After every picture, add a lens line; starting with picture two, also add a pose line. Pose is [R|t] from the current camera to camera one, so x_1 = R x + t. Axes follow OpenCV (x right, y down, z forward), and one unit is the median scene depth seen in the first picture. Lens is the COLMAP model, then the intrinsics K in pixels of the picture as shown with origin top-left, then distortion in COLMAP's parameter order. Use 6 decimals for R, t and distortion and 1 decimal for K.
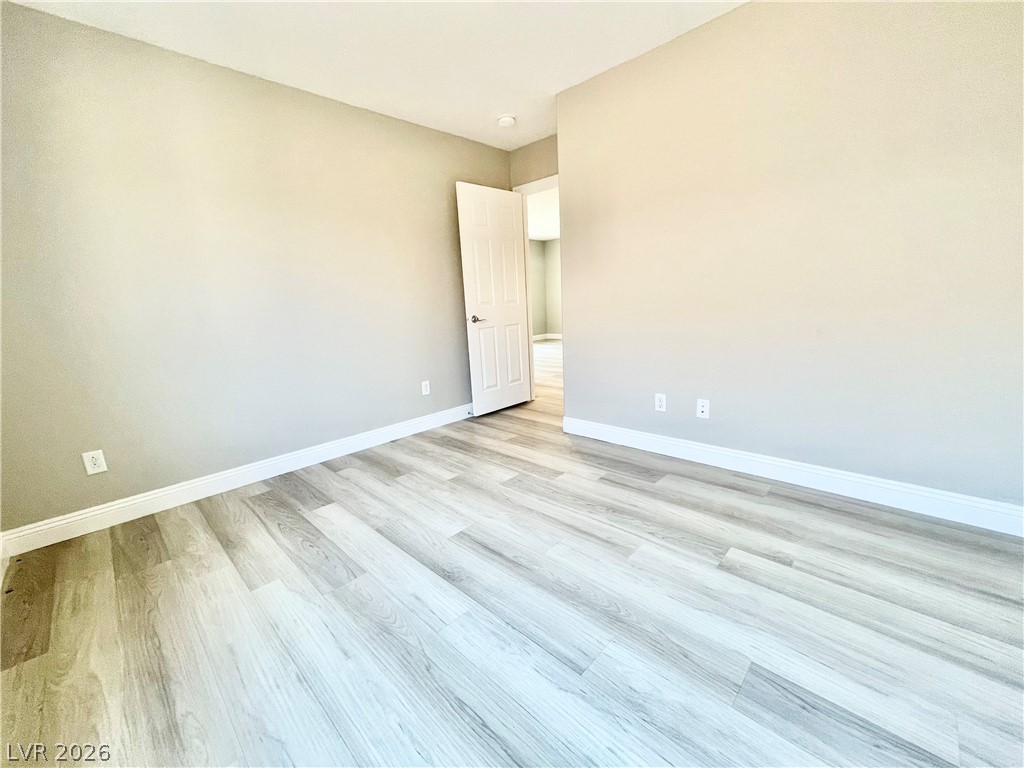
lens RADIAL K [[415.2, 0, 513.2], [0, 415.2, 384.2], [0, 0, 1]] dist [0.000111, -0.000724]
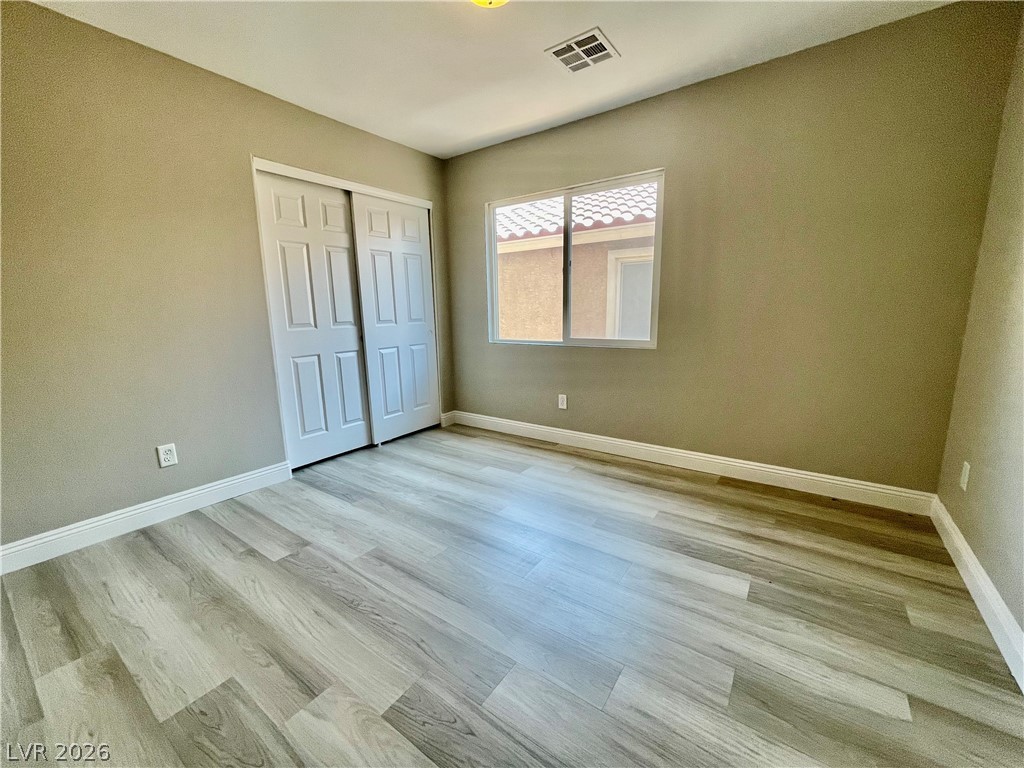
lens RADIAL K [[415.2, 0, 511.9], [0, 415.2, 384.9], [0, 0, 1]] dist [0.000111, -0.000724]
pose [[-0.986173, 0.097036, -0.134335, 0.010370], [0.038515, 0.922647, 0.383718, -0.363279], [0.161178, 0.373239, -0.913627, 1.630820]]
